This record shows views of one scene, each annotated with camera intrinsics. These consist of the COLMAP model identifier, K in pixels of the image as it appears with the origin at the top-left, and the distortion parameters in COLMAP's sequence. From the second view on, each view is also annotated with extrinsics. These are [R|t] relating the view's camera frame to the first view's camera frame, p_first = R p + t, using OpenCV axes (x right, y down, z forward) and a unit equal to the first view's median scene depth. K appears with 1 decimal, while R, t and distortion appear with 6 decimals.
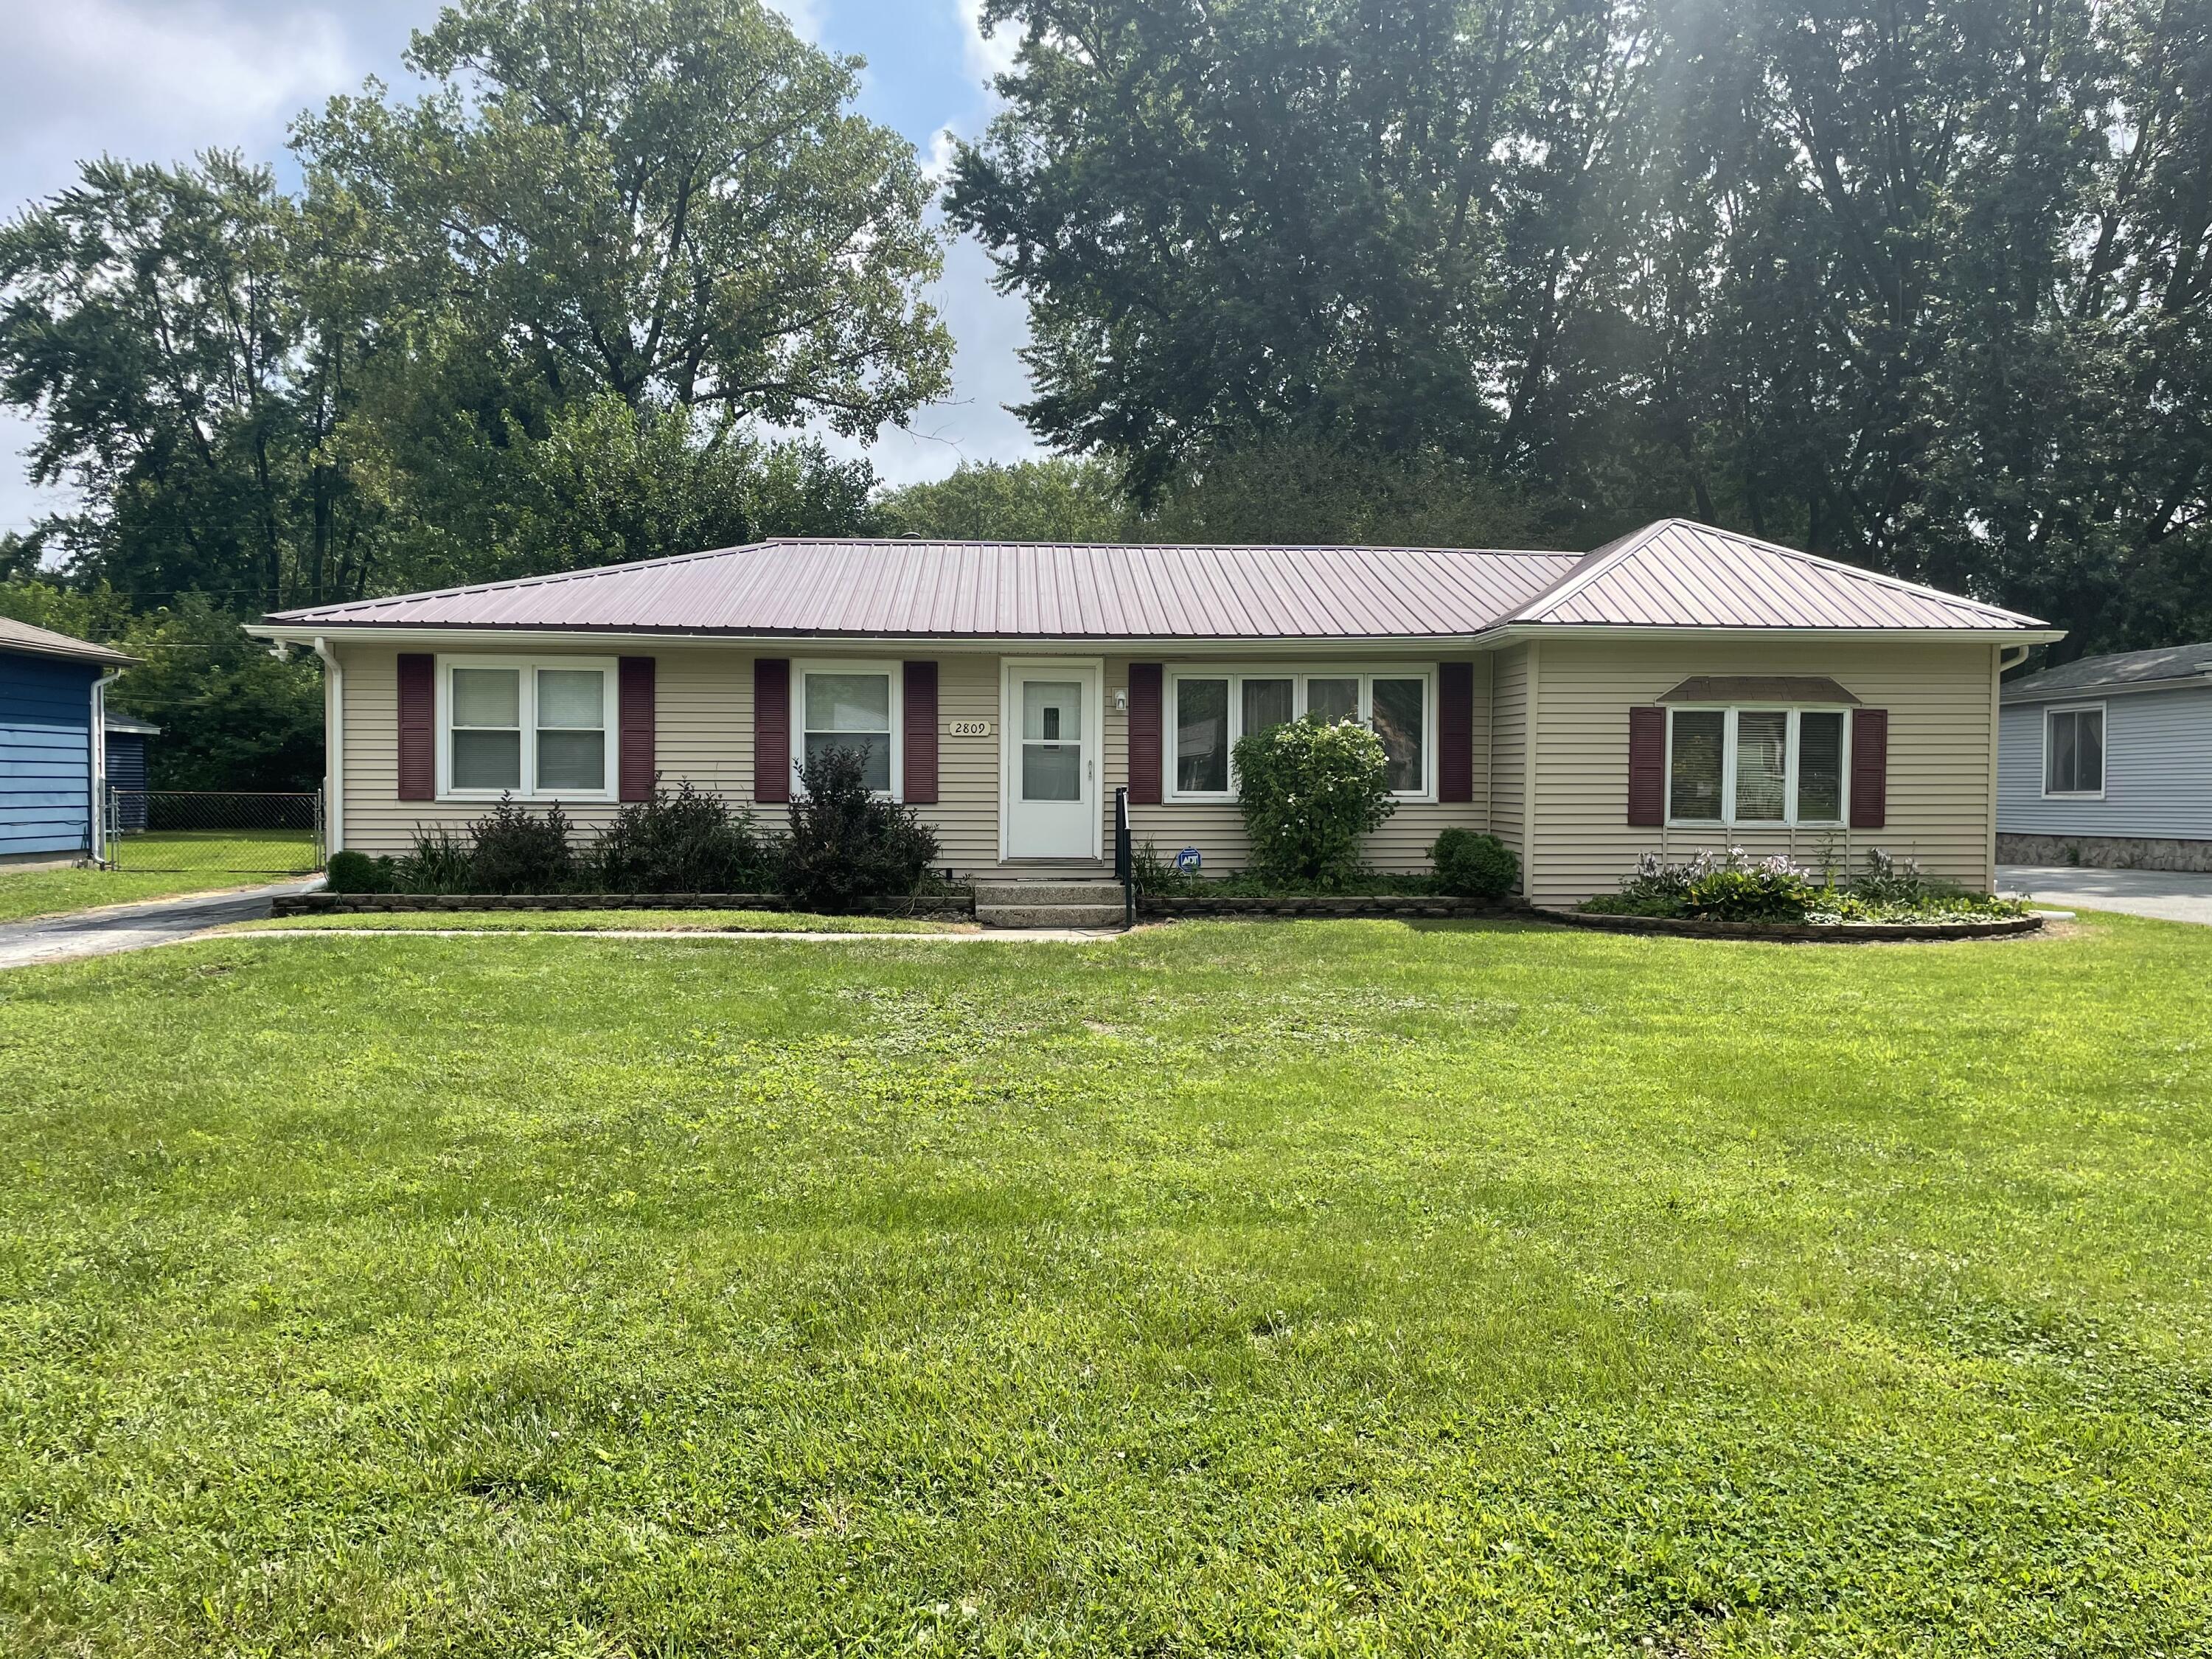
lens RADIAL K [[1658.8, 0, 1105.1], [0, 1658.8, 847.5], [0, 0, 1]] dist [0.052143, -0.035770]
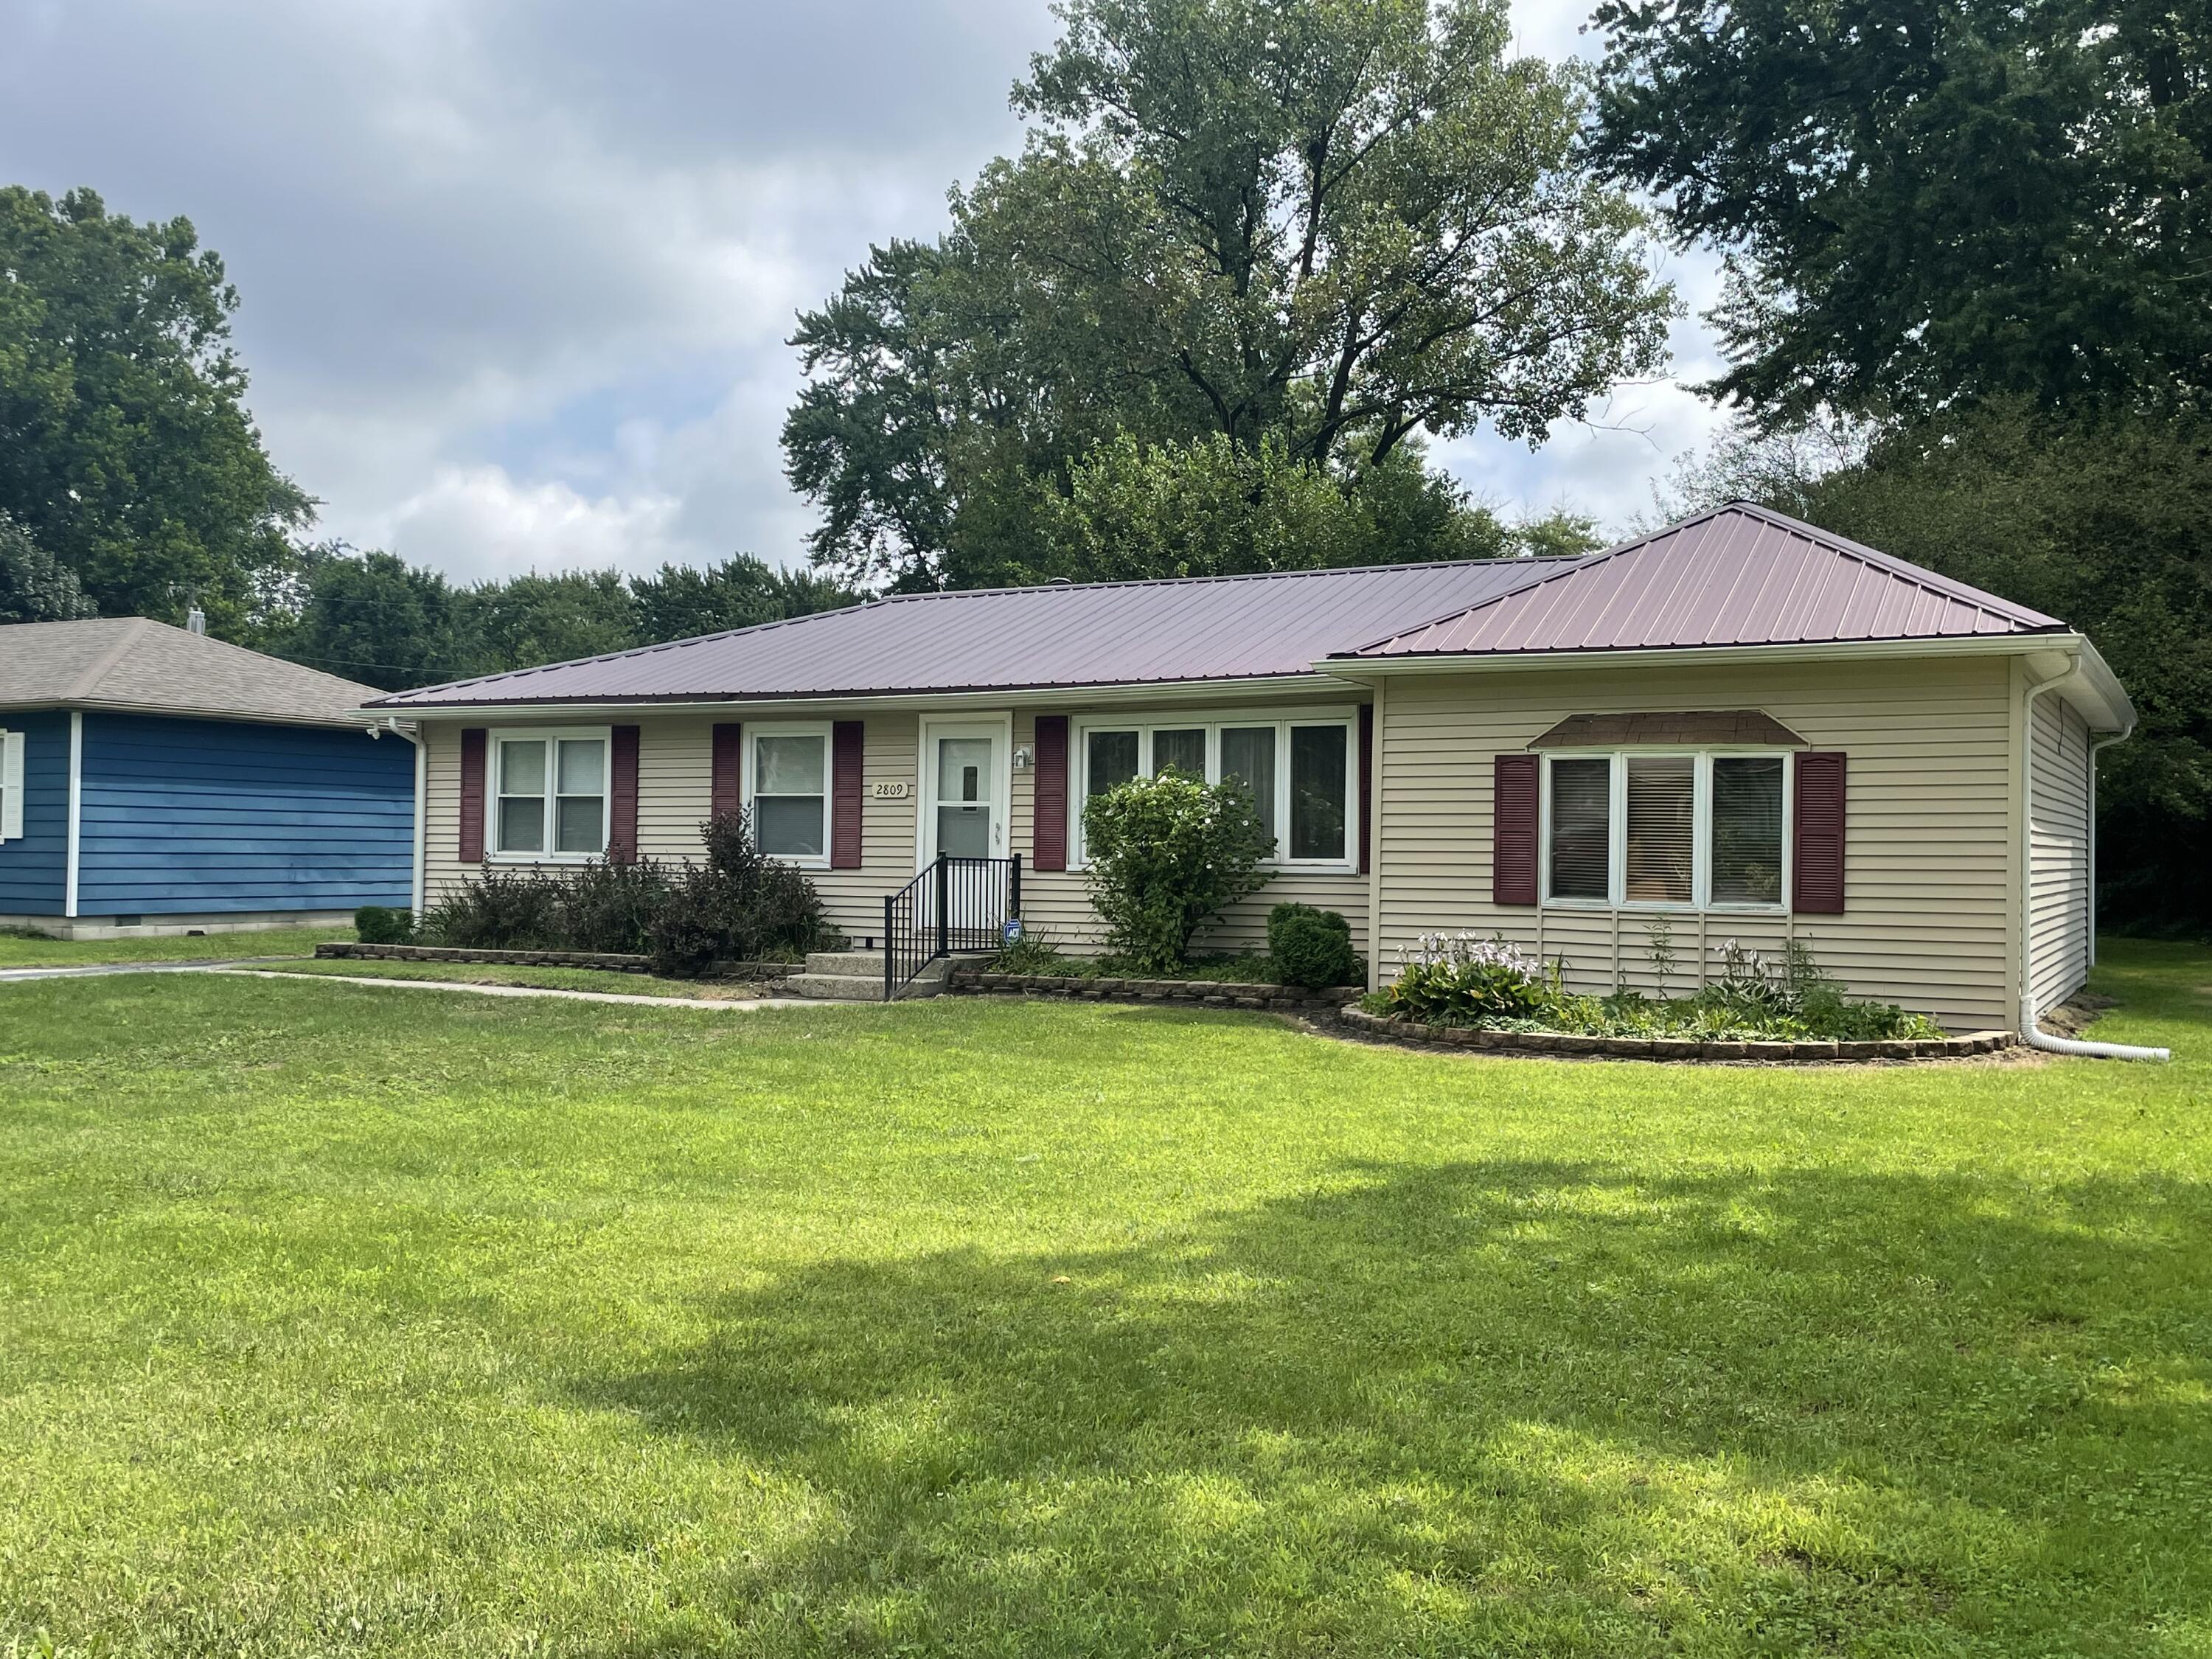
lens RADIAL K [[2075.9, 0, 1104.9], [0, 2075.9, 837.6], [0, 0, 1]] dist [0.007630, 0.000000]
pose [[0.848645, 0.001448, -0.528961, 0.653411], [-0.027269, 0.998786, -0.041016, 0.000513], [0.528260, 0.049232, 0.847654, 0.064309]]
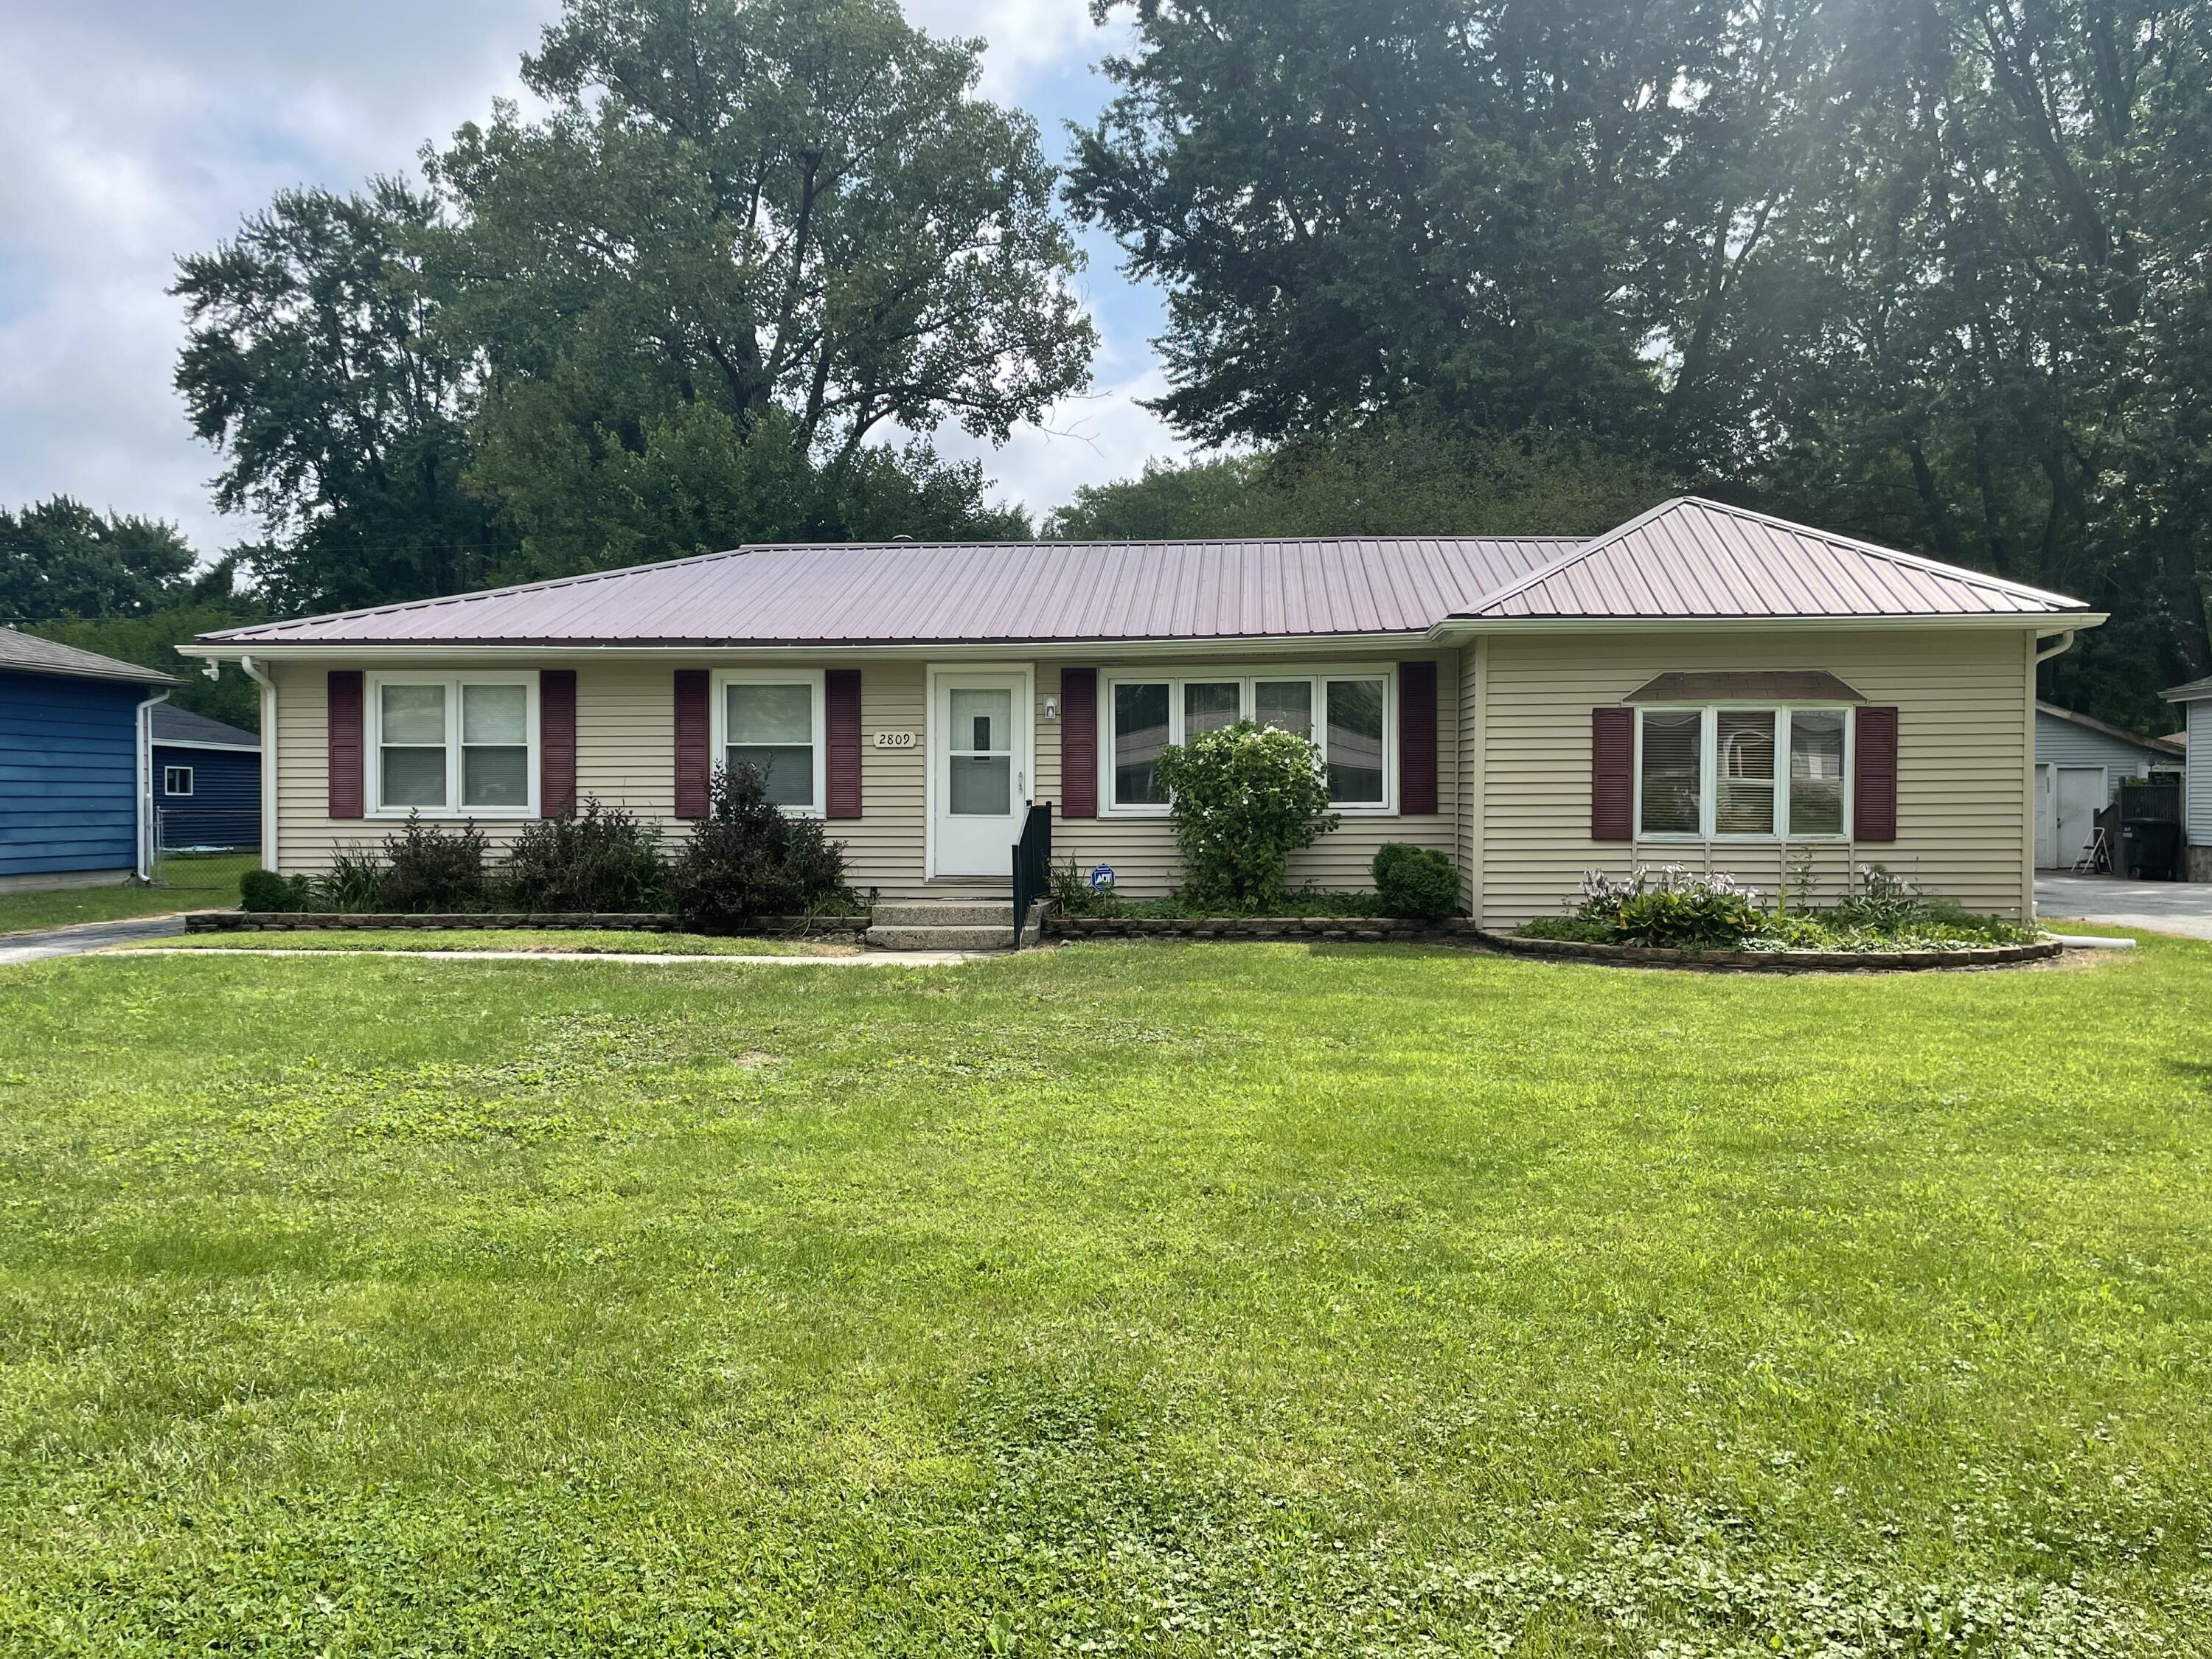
lens RADIAL K [[1751.9, 0, 1111.1], [0, 1751.9, 840.9], [0, 0, 1]] dist [0.038737, -0.006108]
pose [[0.990180, -0.002848, -0.139771, 0.182711], [0.001059, 0.999917, -0.012868, -0.000752], [0.139796, 0.012593, 0.990100, 0.025819]]
